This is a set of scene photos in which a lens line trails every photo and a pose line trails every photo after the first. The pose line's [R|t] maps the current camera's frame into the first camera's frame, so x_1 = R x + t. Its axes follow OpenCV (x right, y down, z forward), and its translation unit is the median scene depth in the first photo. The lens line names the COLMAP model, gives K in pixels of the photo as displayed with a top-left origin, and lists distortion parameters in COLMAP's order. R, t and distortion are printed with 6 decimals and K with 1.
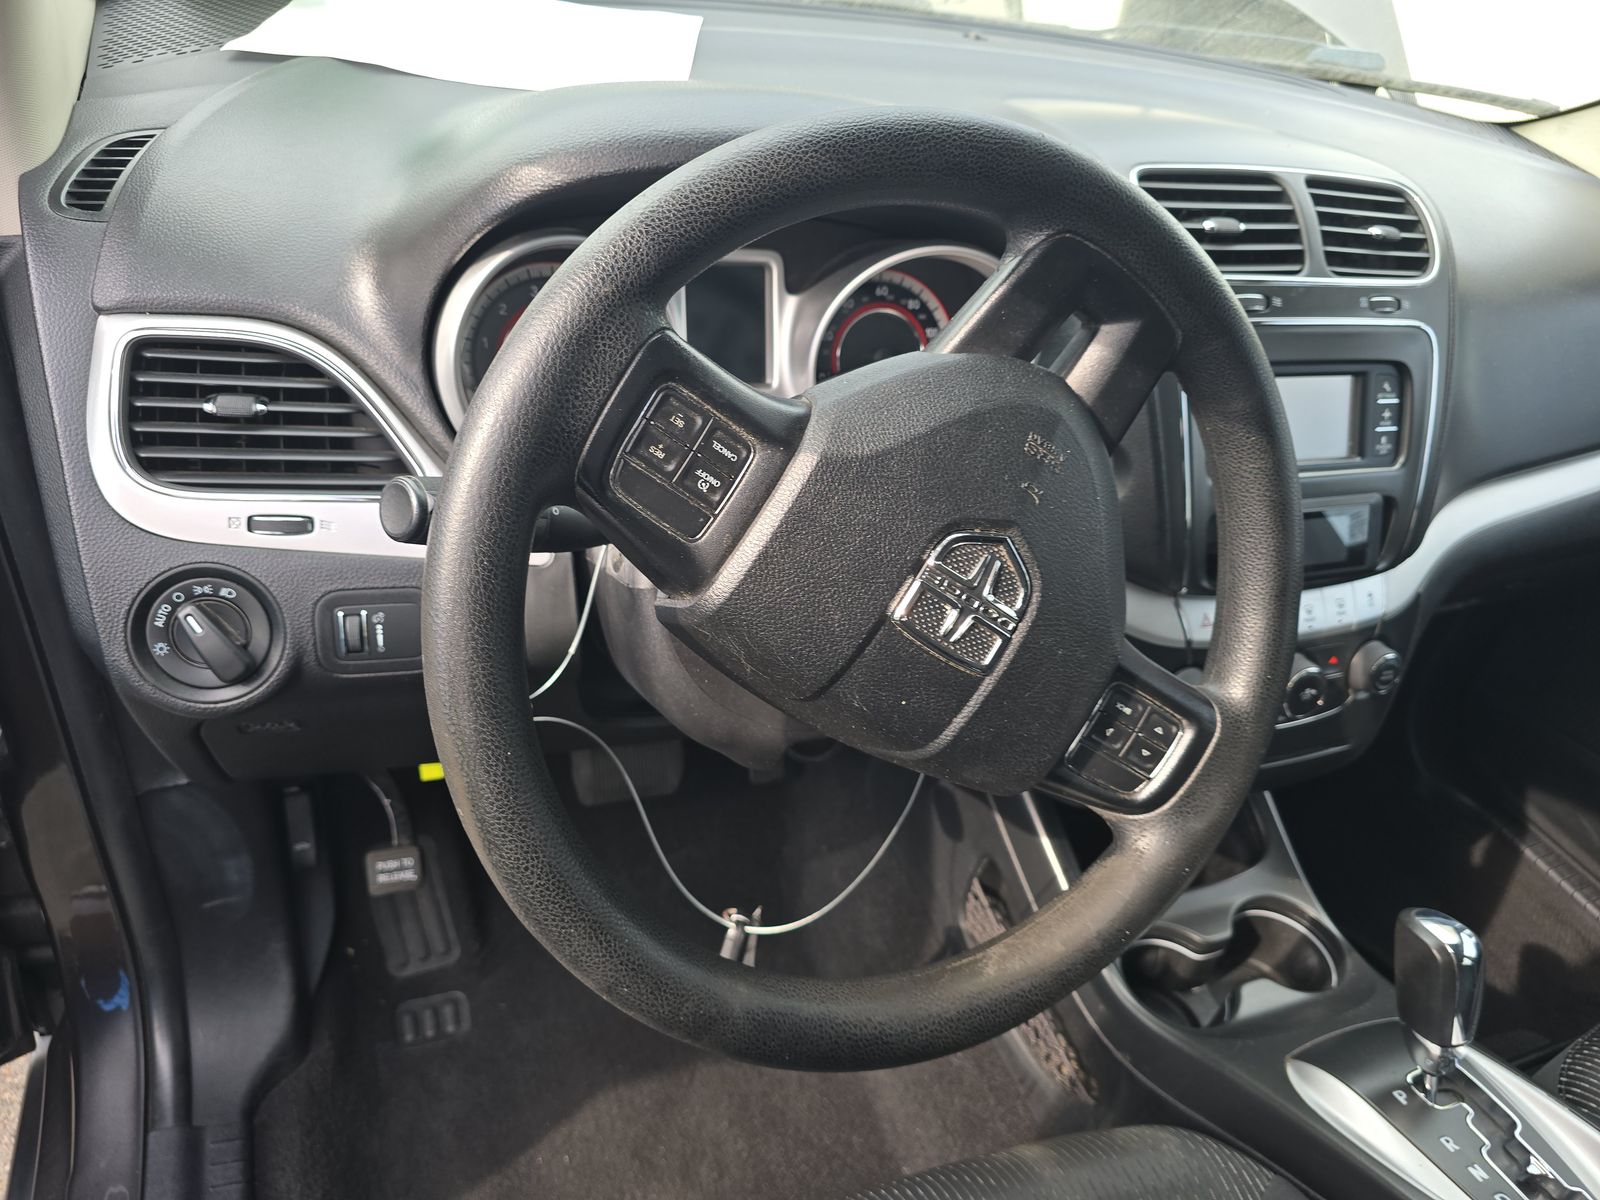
lens RADIAL K [[1104.7, 0, 806.7], [0, 1104.7, 597.5], [0, 0, 1]] dist [0.040766, -0.037842]
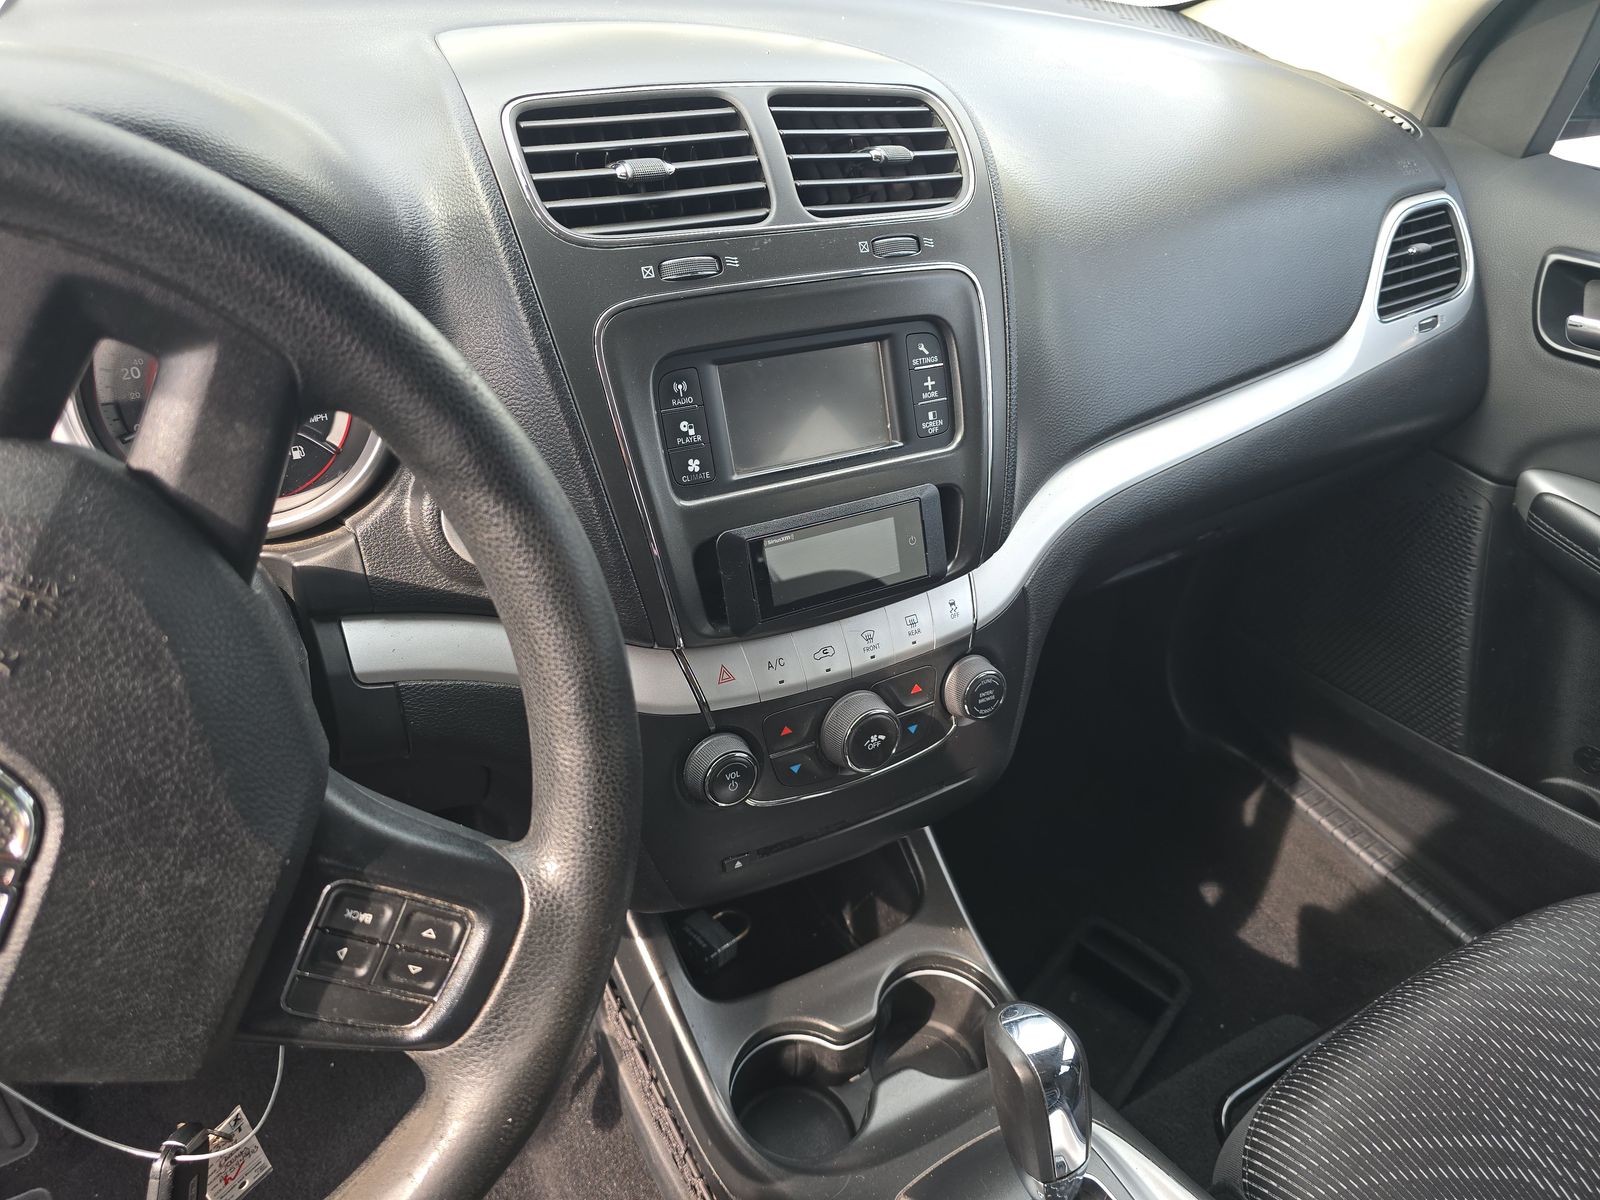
lens RADIAL K [[1104.7, 0, 797.1], [0, 1104.7, 600.7], [0, 0, 1]] dist [0.040766, -0.037842]
pose [[0.988629, -0.133963, 0.068312, 0.334998], [0.131371, 0.990479, 0.041135, -0.051932], [-0.073172, -0.031693, 0.996816, 0.199563]]
